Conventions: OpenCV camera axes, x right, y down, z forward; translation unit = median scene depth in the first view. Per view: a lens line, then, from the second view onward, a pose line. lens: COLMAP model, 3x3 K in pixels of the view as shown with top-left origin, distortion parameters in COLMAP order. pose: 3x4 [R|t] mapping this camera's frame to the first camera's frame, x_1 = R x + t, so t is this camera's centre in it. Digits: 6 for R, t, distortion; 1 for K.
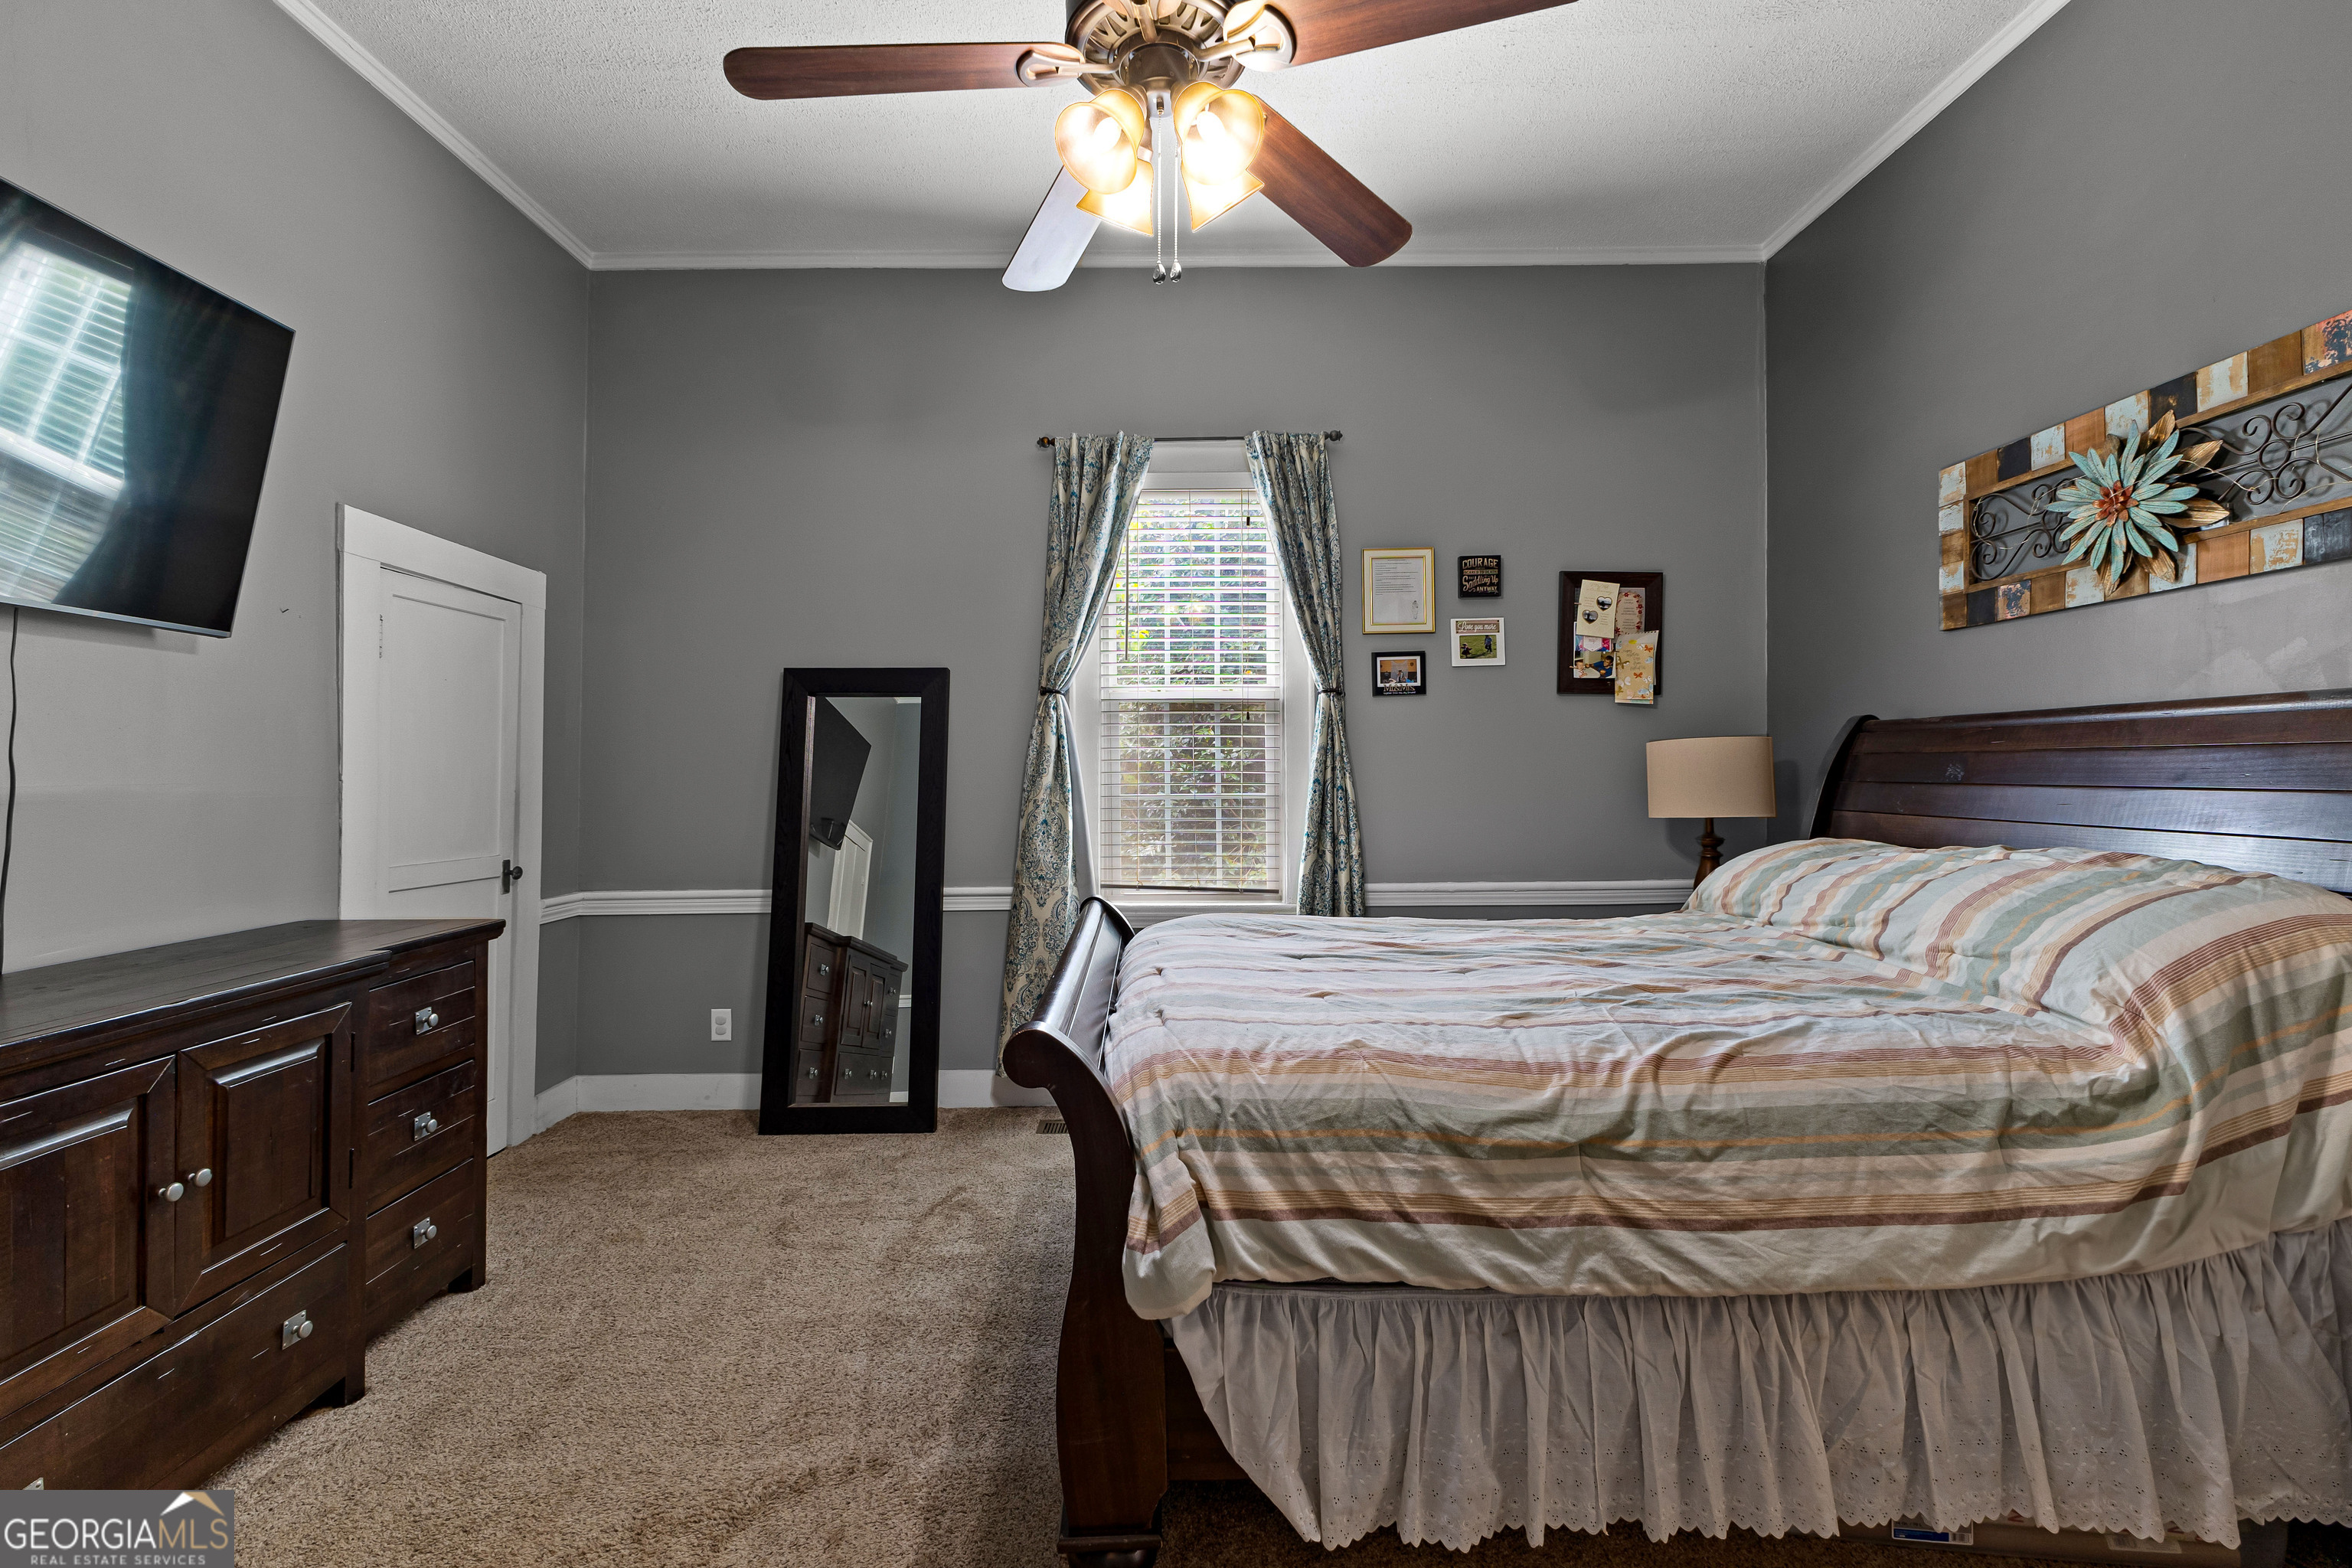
lens RADIAL K [[1030.1, 0, 1180.0], [0, 1030.1, 768.3], [0, 0, 1]] dist [0.014275, -0.001687]
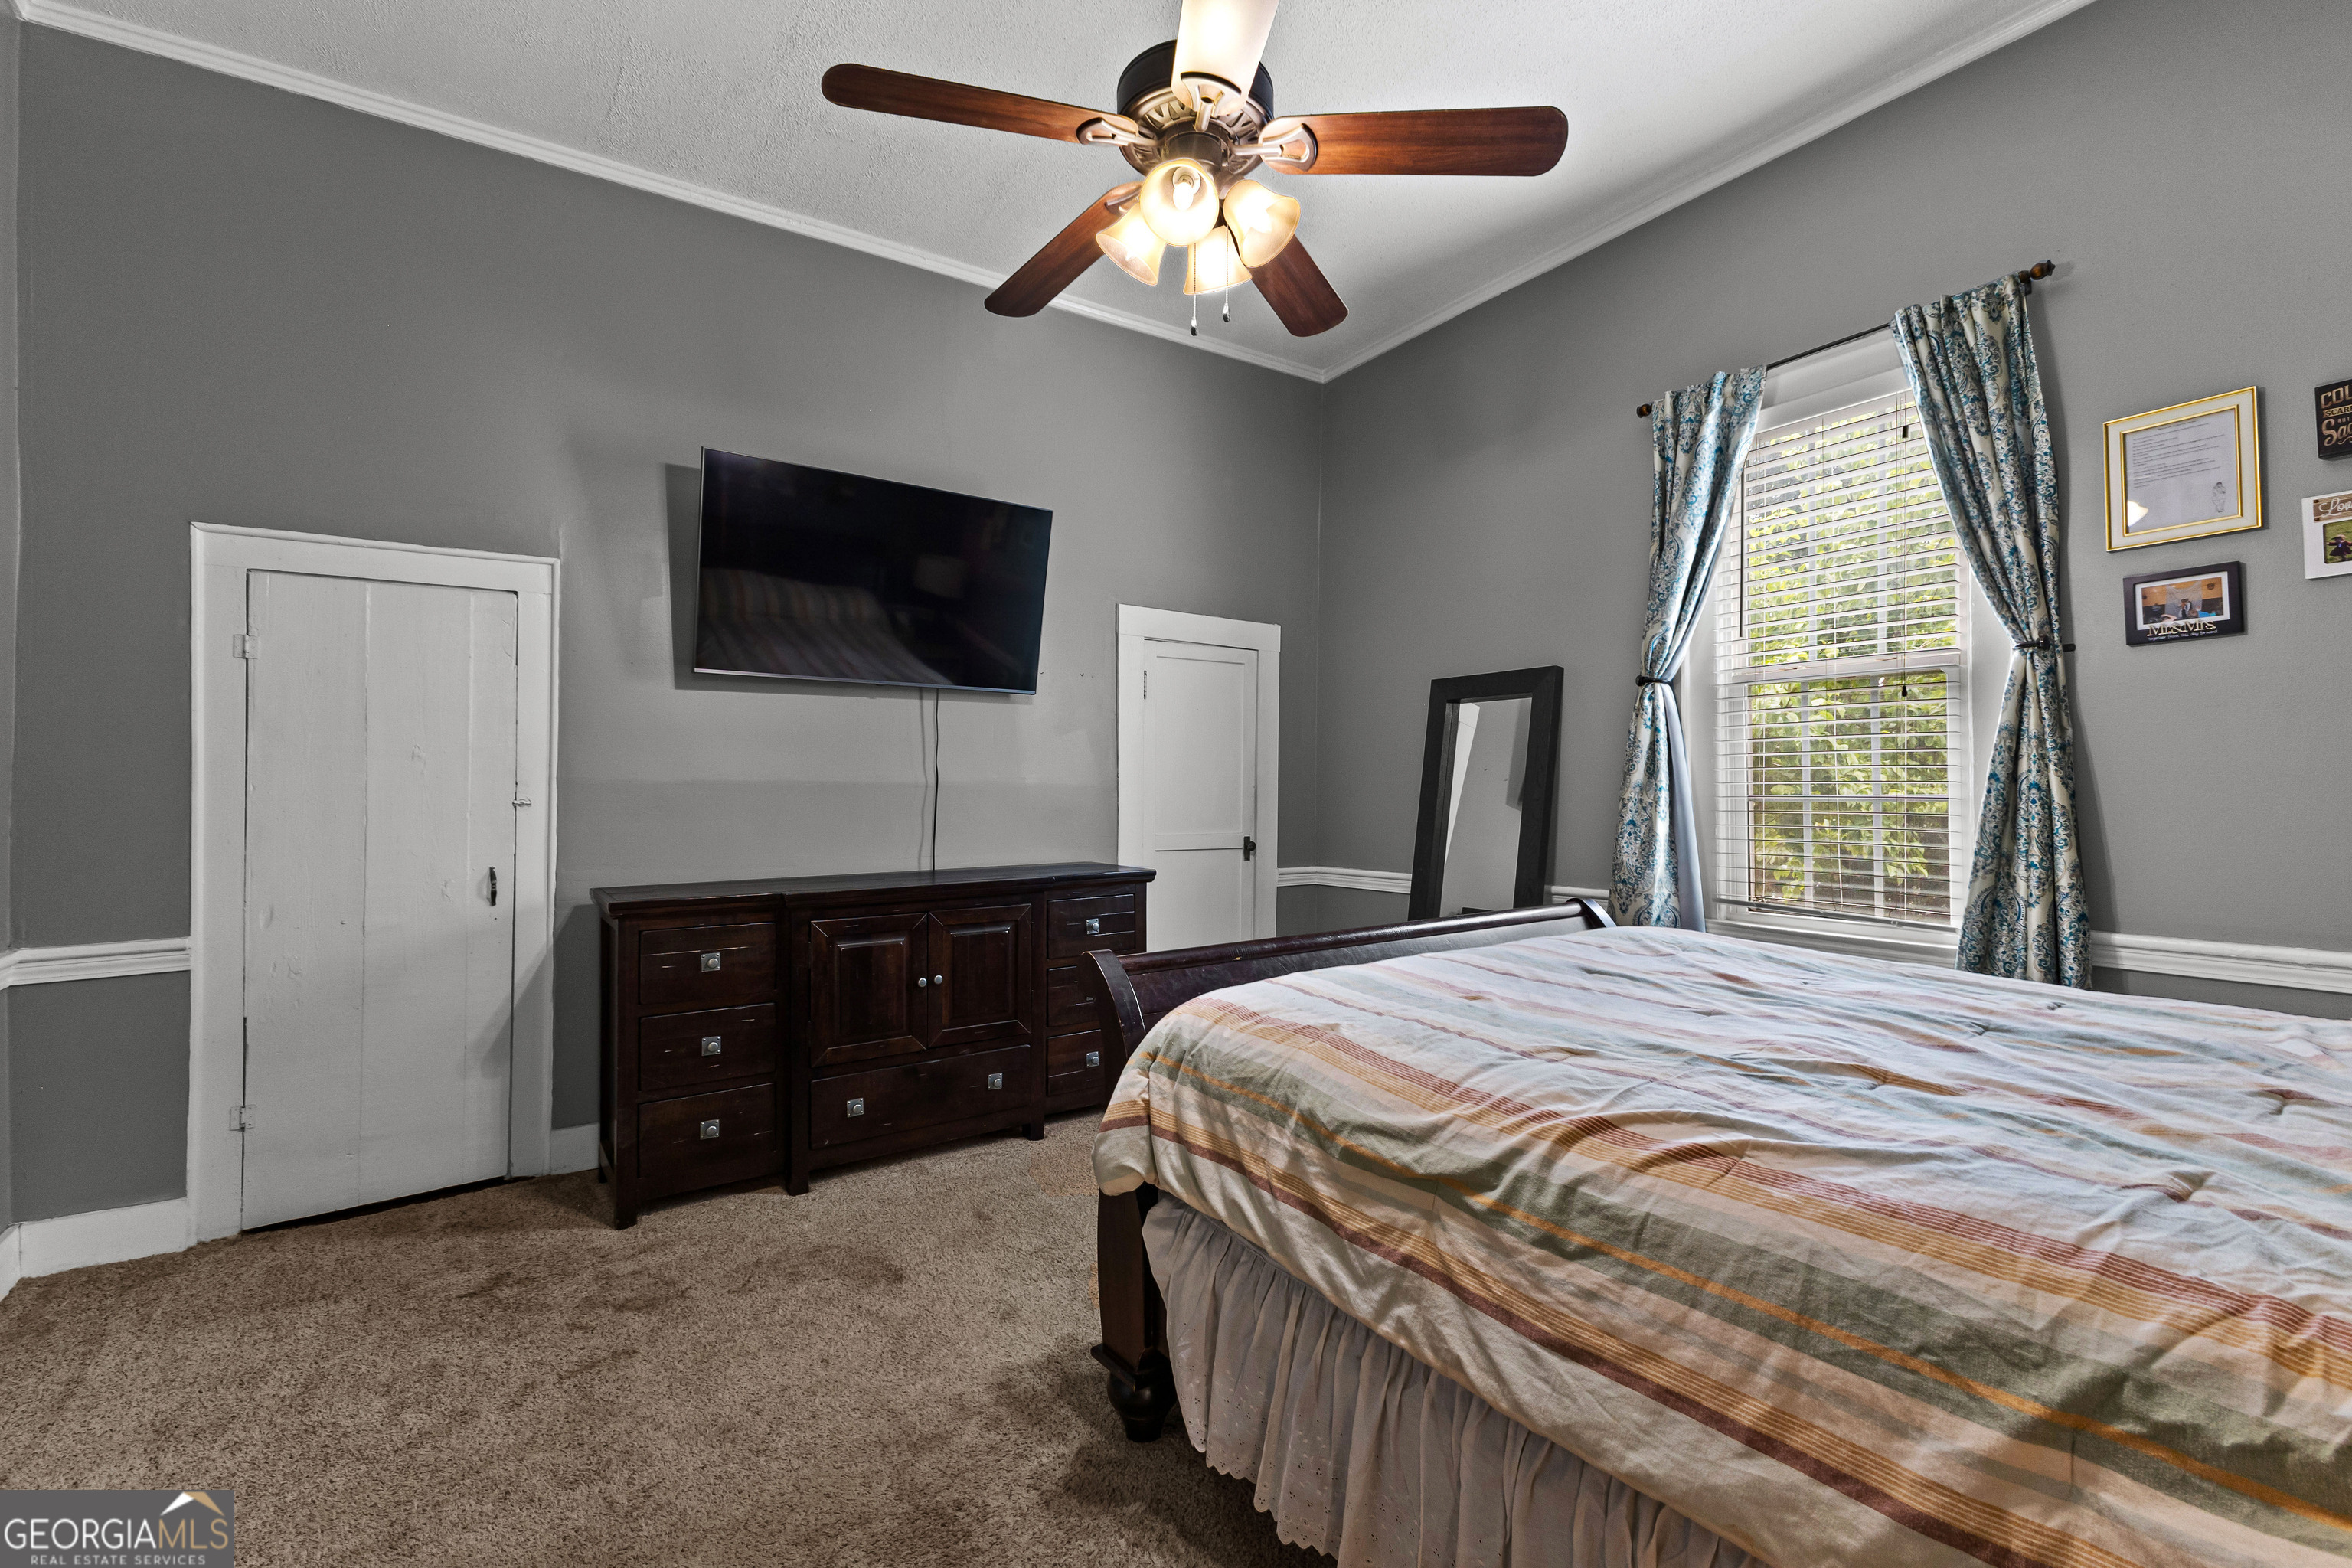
lens RADIAL K [[1030.1, 0, 1193.3], [0, 1030.1, 779.0], [0, 0, 1]] dist [0.014275, -0.001687]
pose [[0.560924, -0.004668, -0.827854, 0.946565], [0.003135, 0.999989, -0.003514, 0.034264], [0.827861, -0.000624, 0.560932, 0.346702]]
